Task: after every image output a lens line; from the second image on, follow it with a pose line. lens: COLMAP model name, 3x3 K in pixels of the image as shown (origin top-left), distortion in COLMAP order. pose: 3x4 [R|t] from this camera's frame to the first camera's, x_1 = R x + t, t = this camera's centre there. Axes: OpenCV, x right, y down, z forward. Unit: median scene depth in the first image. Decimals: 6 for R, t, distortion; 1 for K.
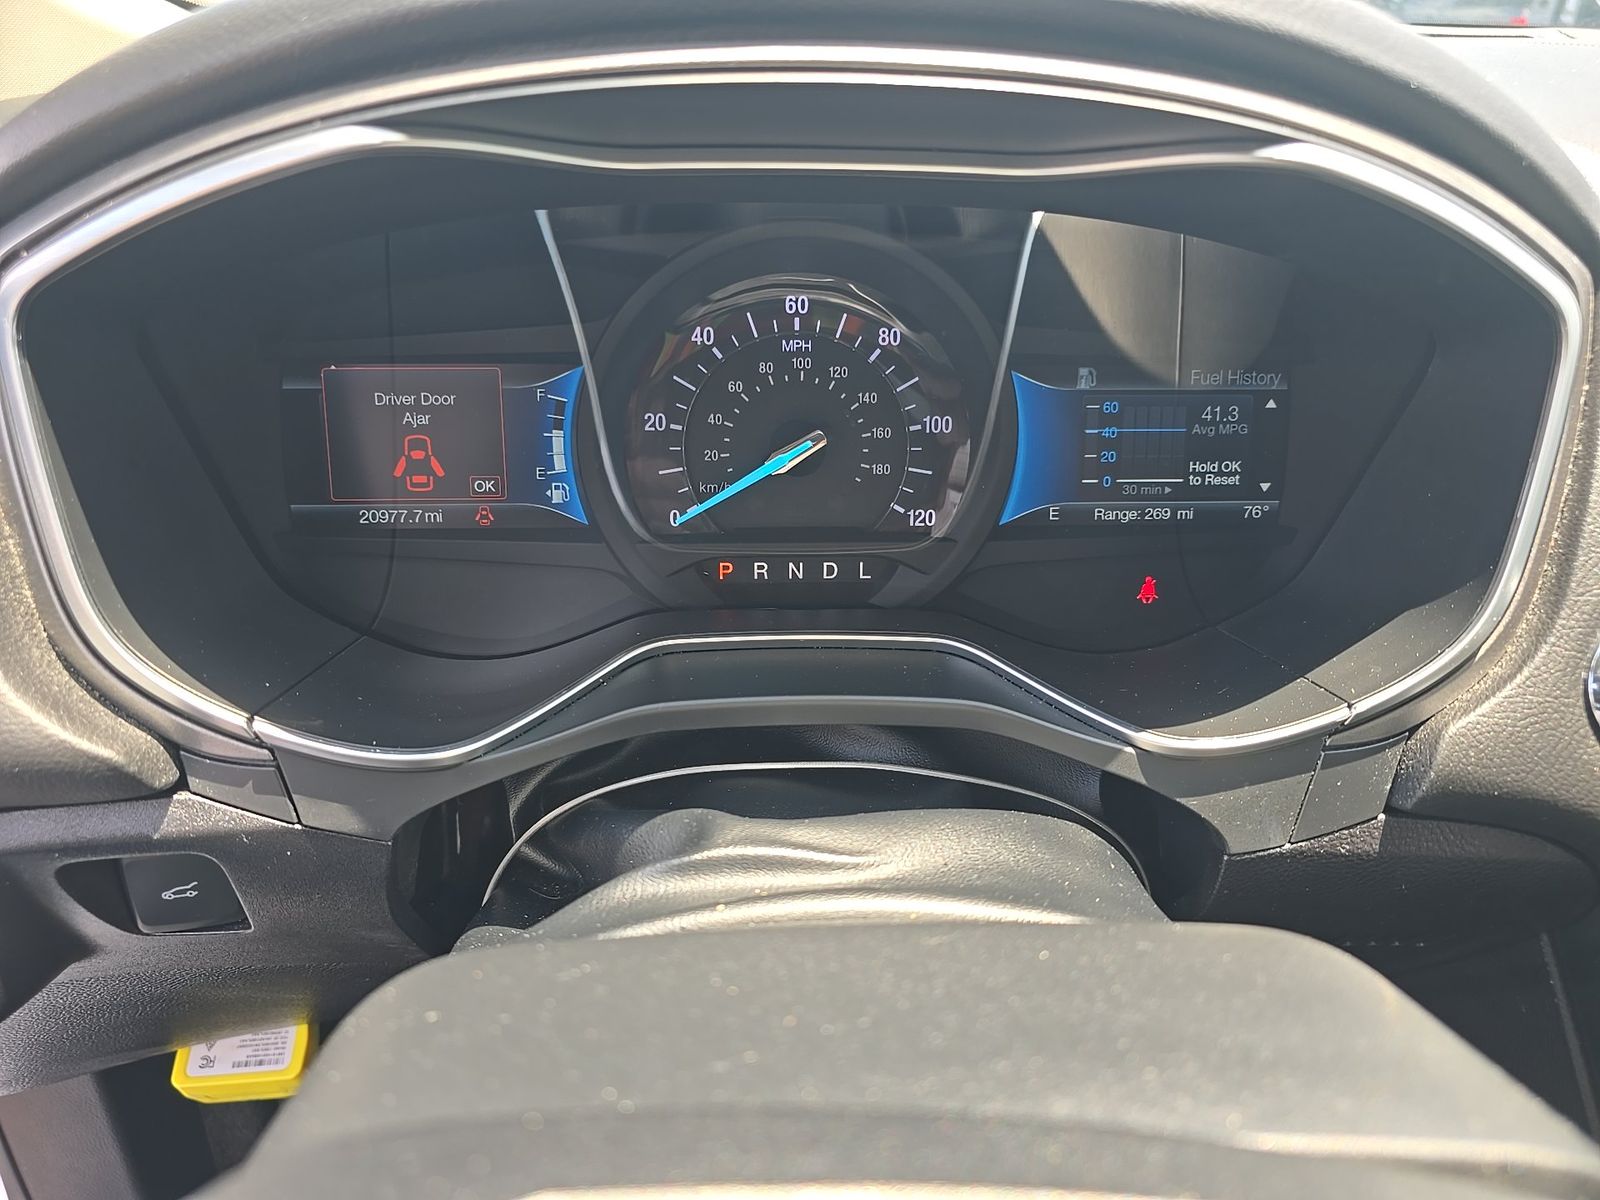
lens RADIAL K [[1057.8, 0, 800.0], [0, 1057.8, 600.0], [0, 0, 1]] dist [0.027157, 0.002163]
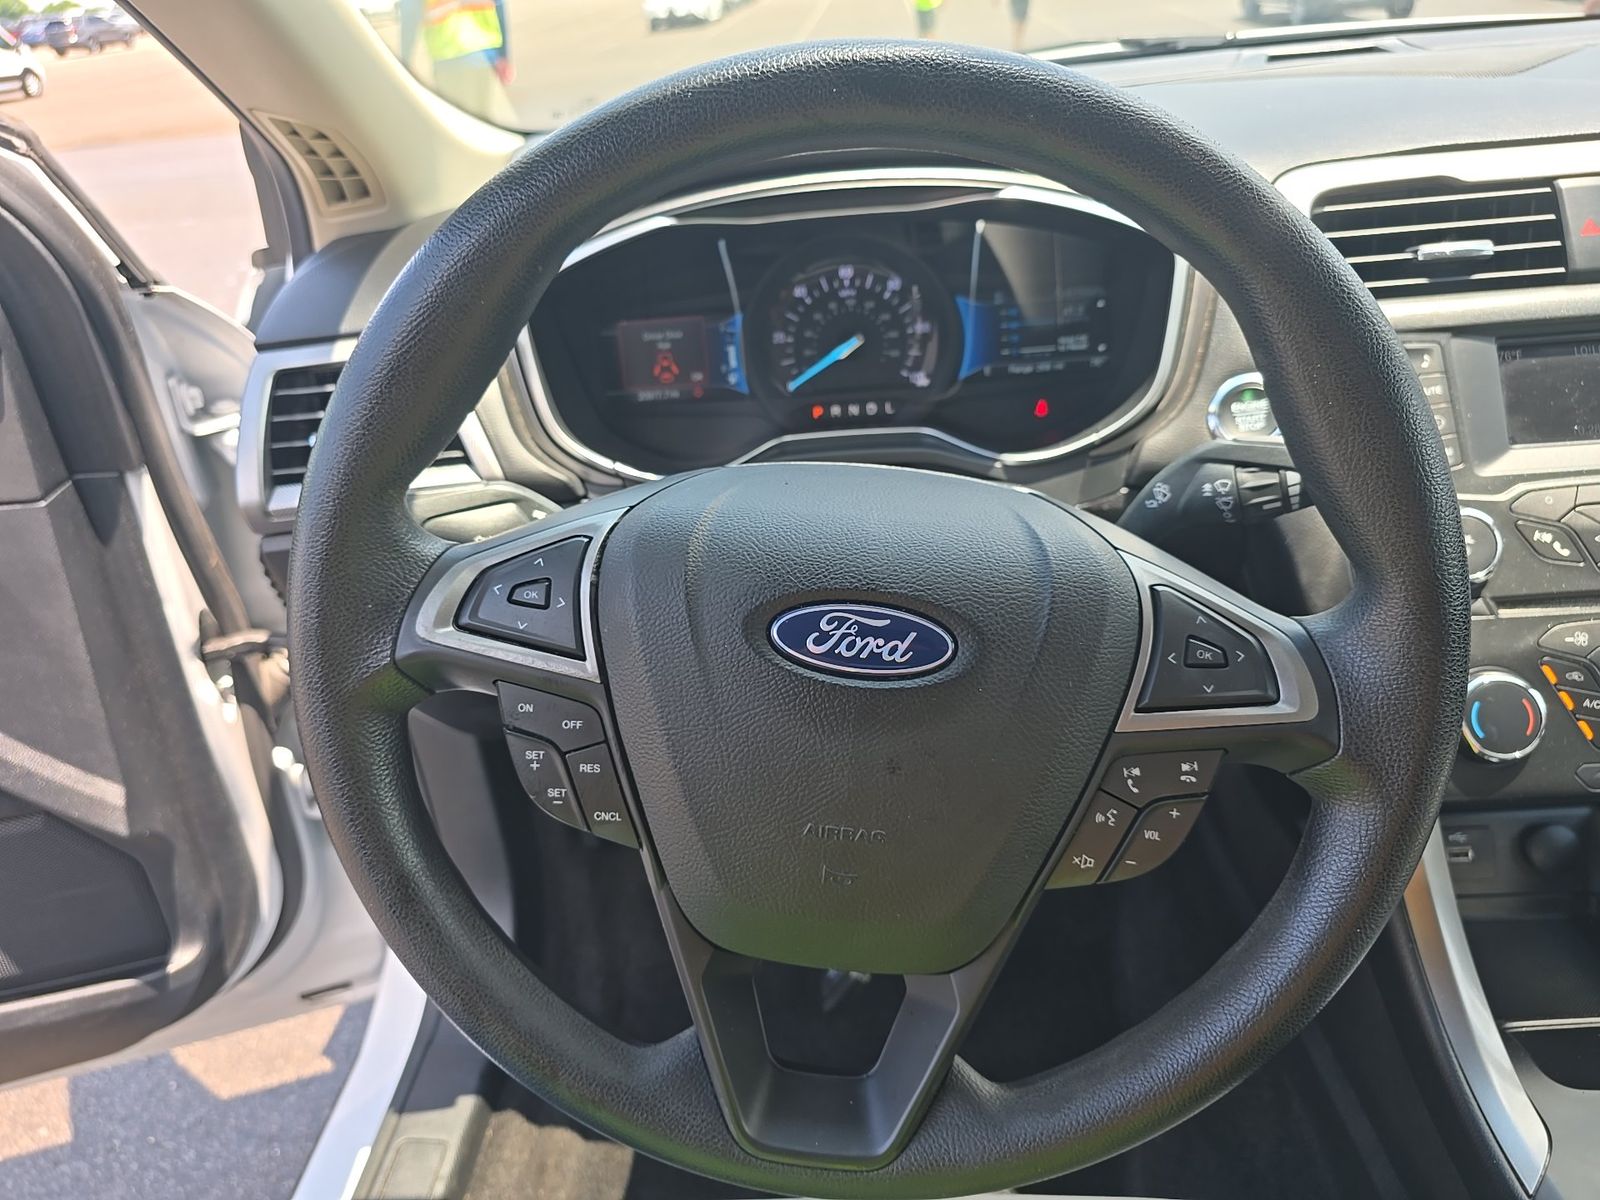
lens RADIAL K [[1057.8, 0, 800.0], [0, 1057.8, 600.0], [0, 0, 1]] dist [0.027157, 0.002163]
pose [[0.987325, -0.039440, -0.153733, 0.189598], [0.040141, 0.999193, 0.001458, 0.324783], [0.153551, -0.007610, 0.988111, -0.972525]]
